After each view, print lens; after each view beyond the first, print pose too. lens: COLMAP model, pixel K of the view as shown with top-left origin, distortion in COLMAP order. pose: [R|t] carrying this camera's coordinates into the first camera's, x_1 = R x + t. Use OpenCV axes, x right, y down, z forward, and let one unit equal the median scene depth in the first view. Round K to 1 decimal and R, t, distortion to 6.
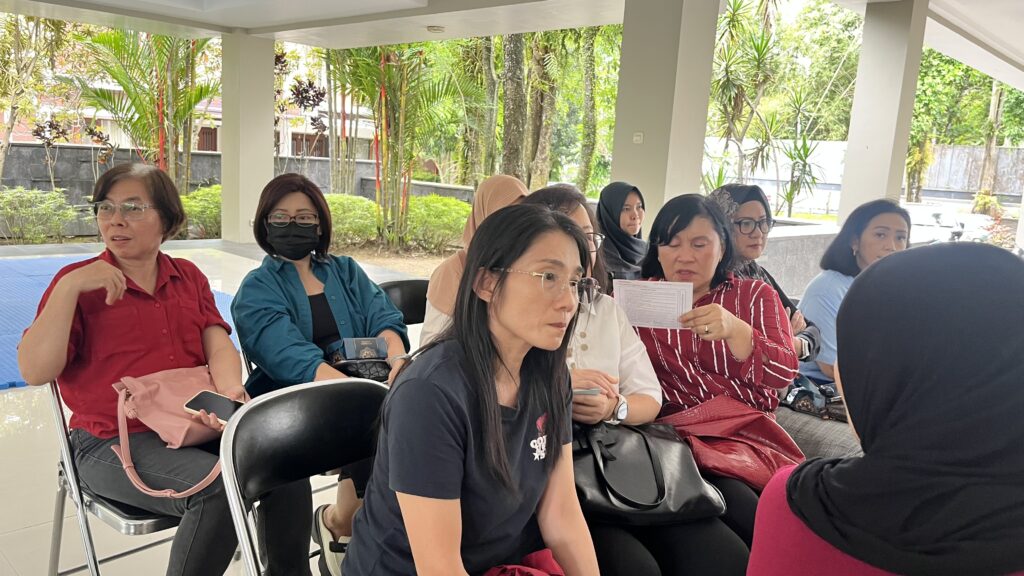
lens RADIAL K [[781.6, 0, 512.0], [0, 781.6, 288.0], [0, 0, 1]] dist [0.018418, -0.004344]
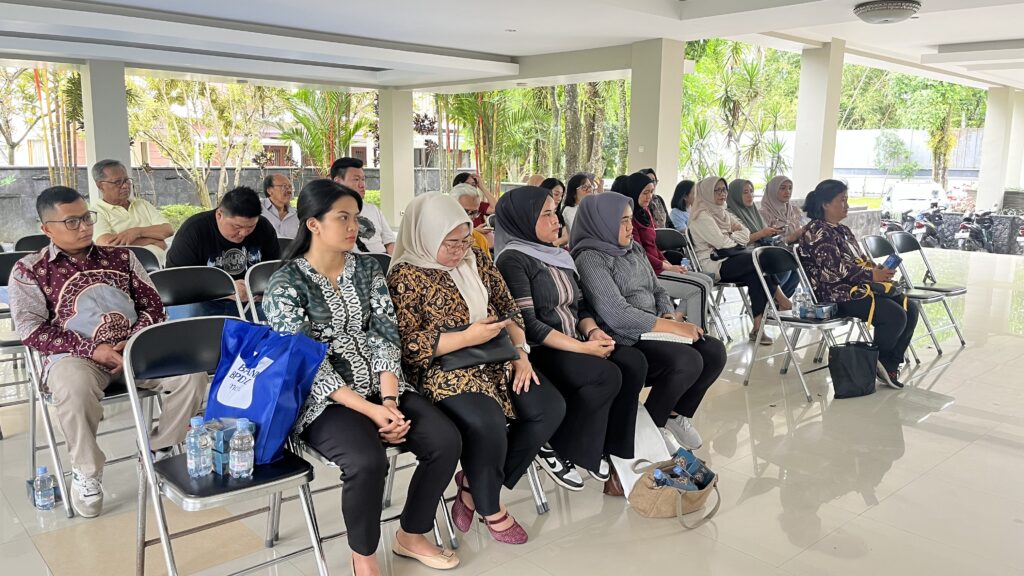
lens RADIAL K [[781.6, 0, 512.0], [0, 781.6, 288.0], [0, 0, 1]] dist [0.018418, -0.004344]
pose [[0.996123, -0.035739, -0.080385, -0.002421], [0.035539, 0.999361, -0.003913, 0.056111], [0.080473, 0.001041, 0.996756, -0.367216]]
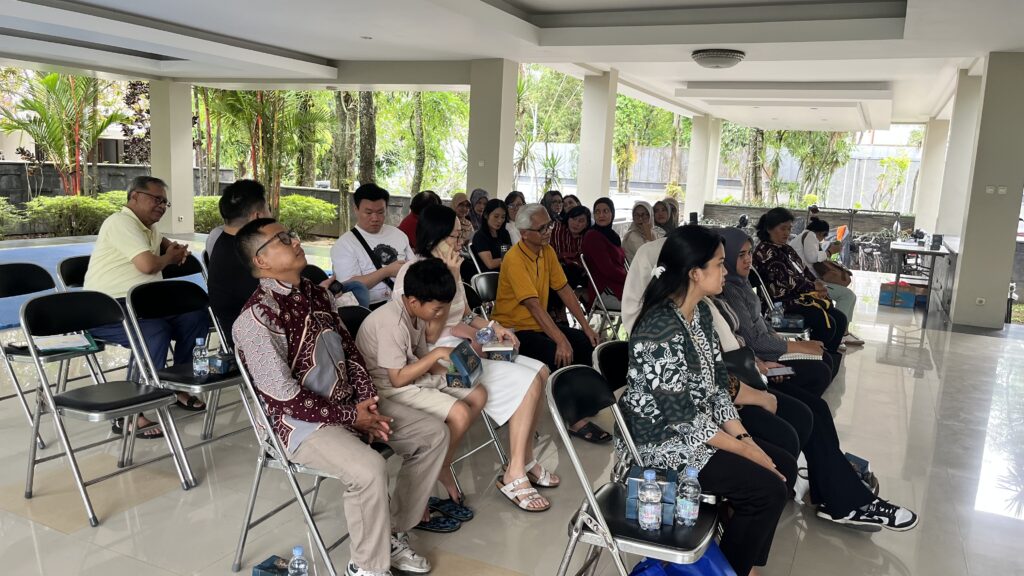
lens RADIAL K [[781.6, 0, 512.0], [0, 781.6, 288.0], [0, 0, 1]] dist [0.018418, -0.004344]
pose [[0.947470, -0.060878, 0.313999, -0.166813], [0.058931, 0.998139, 0.015697, 0.037871], [-0.314370, 0.003632, 0.949294, -0.359832]]
